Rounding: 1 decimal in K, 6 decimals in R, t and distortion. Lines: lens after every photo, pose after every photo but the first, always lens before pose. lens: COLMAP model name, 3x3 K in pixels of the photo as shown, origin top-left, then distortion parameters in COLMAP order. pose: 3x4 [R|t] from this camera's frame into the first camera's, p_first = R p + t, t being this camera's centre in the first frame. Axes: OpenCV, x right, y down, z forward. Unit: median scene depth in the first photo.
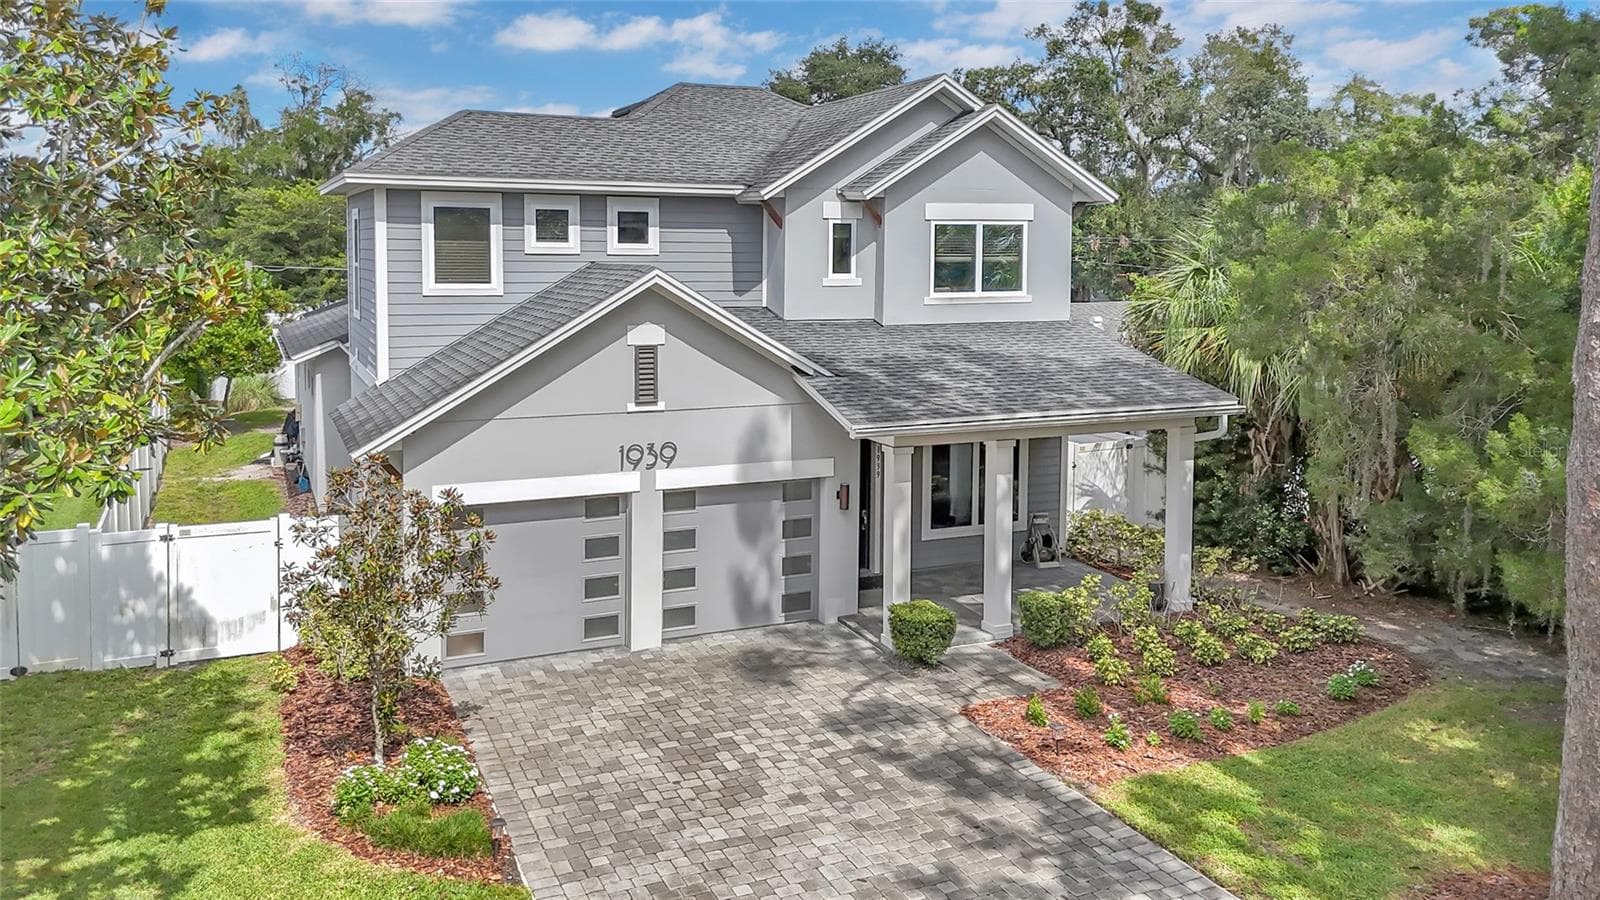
lens RADIAL K [[1210.1, 0, 769.2], [0, 1210.1, 309.7], [0, 0, 1]] dist [0.016403, 0.000423]
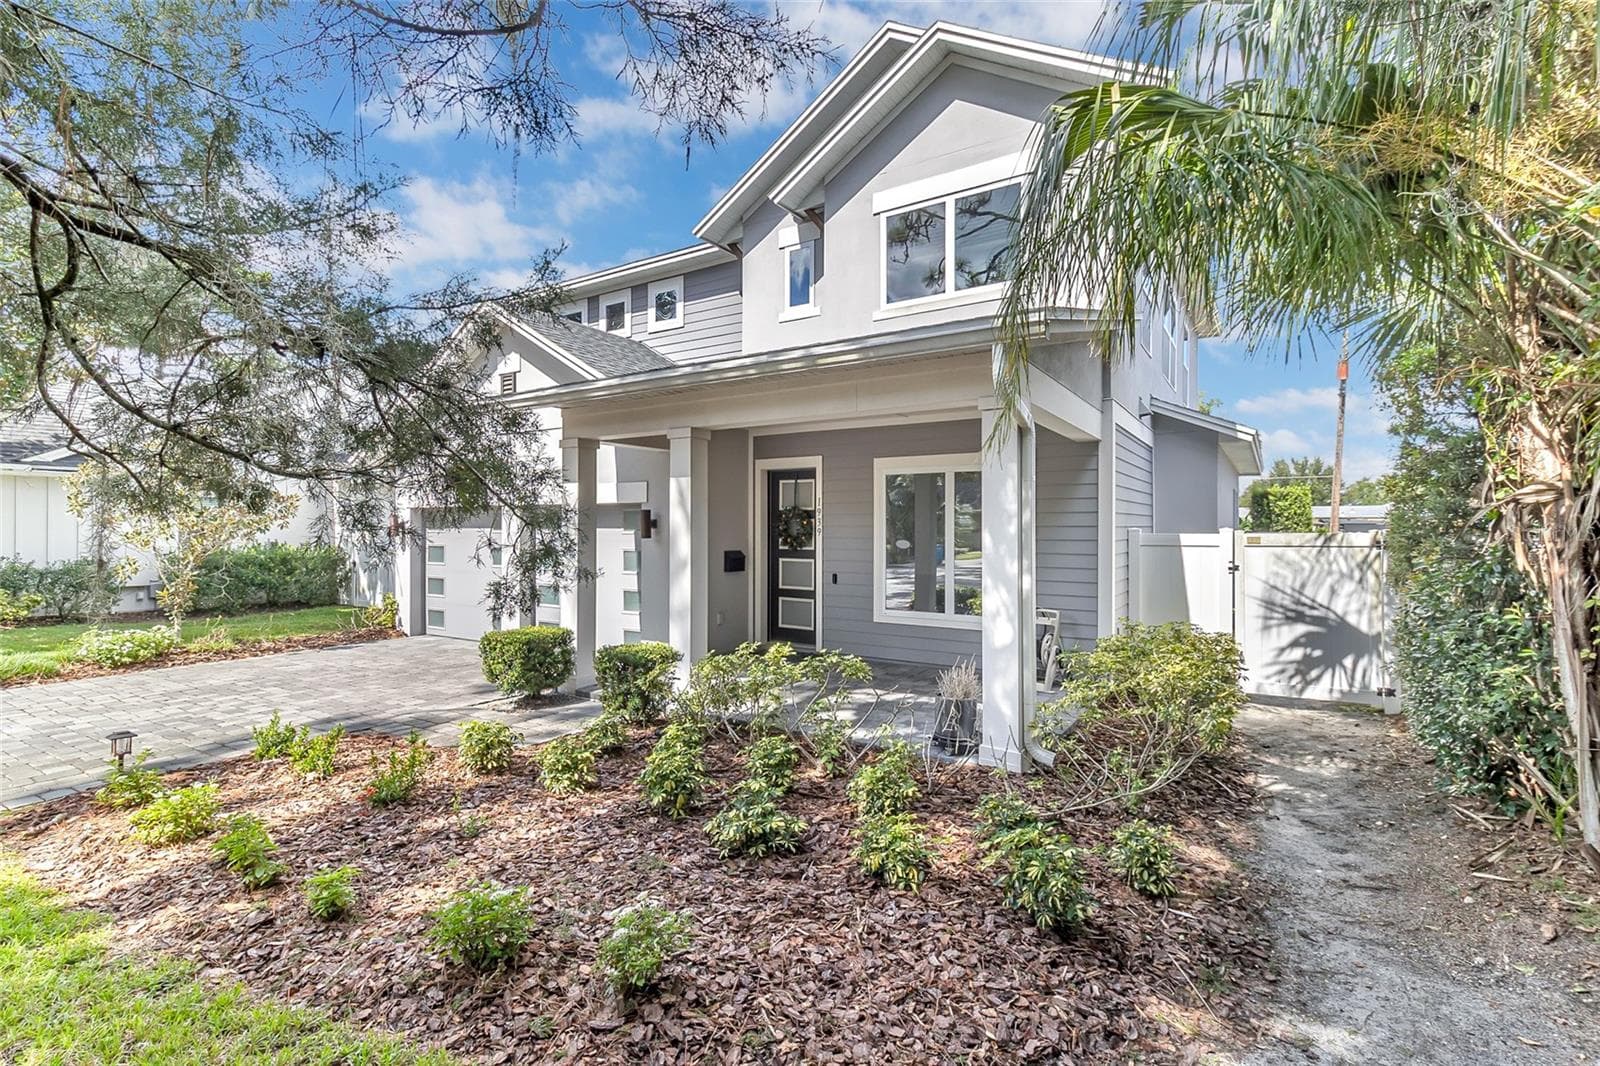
lens RADIAL K [[731.1, 0, 800.0], [0, 731.1, 533.0], [0, 0, 1]] dist [0.001932, 0.000877]
pose [[0.557723, -0.000948, -0.830027, 0.538506], [-0.052488, 0.997958, -0.036409, 0.166018], [0.828366, 0.063873, 0.556534, 0.758638]]
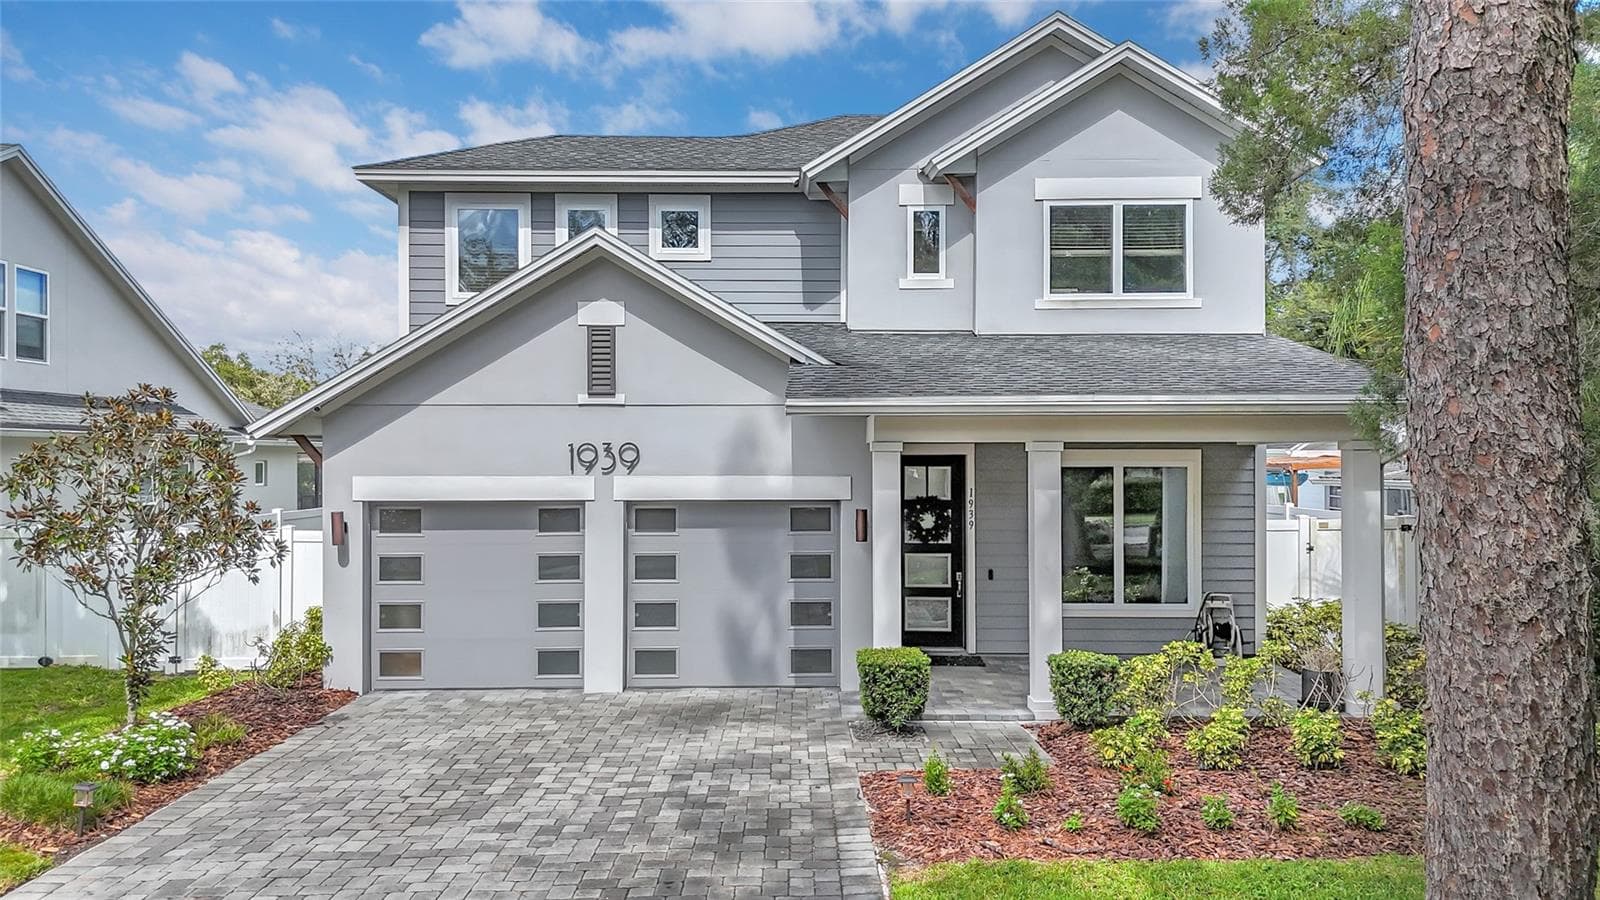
lens RADIAL K [[1193.0, 0, 800.0], [0, 1193.0, 450.0], [0, 0, 1]] dist [0.035014, -0.001389]
pose [[0.920053, -0.008617, -0.391699, 0.312260], [-0.015199, 0.998221, -0.057659, 0.143274], [0.391498, 0.059003, 0.918285, 0.259333]]
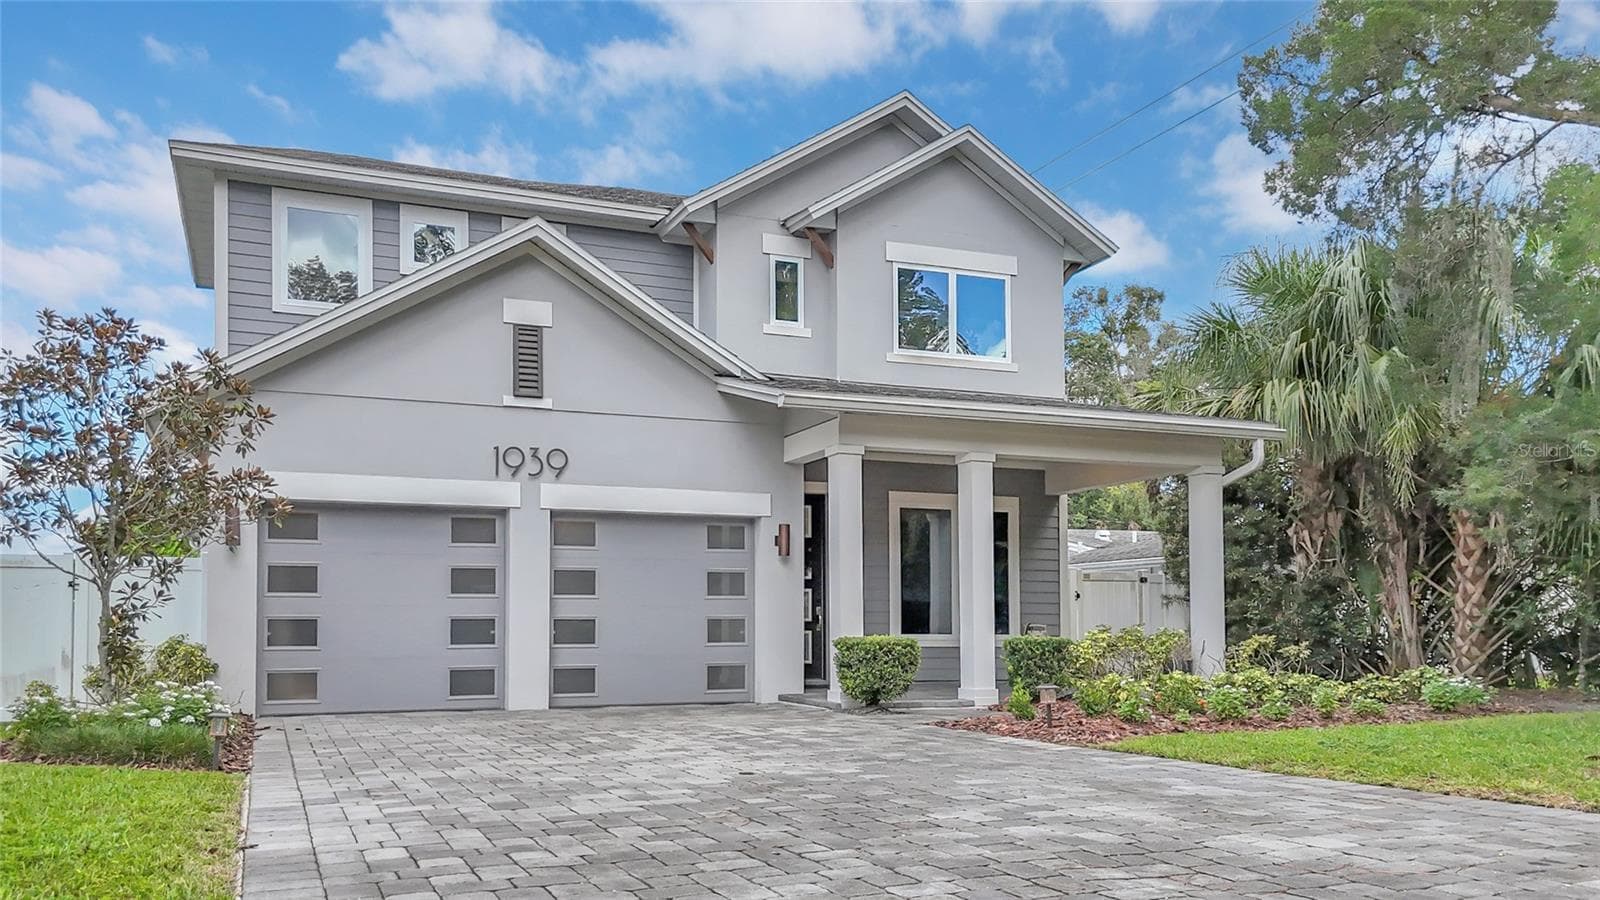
lens RADIAL K [[1207.6, 0, 731.2], [0, 1207.6, 595.0], [0, 0, 1]] dist [0.009442, 0.004144]
pose [[0.999160, -0.011096, -0.039458, 0.055843], [0.007462, 0.995816, -0.091081, 0.250150], [0.040303, 0.090710, 0.995061, 0.195419]]
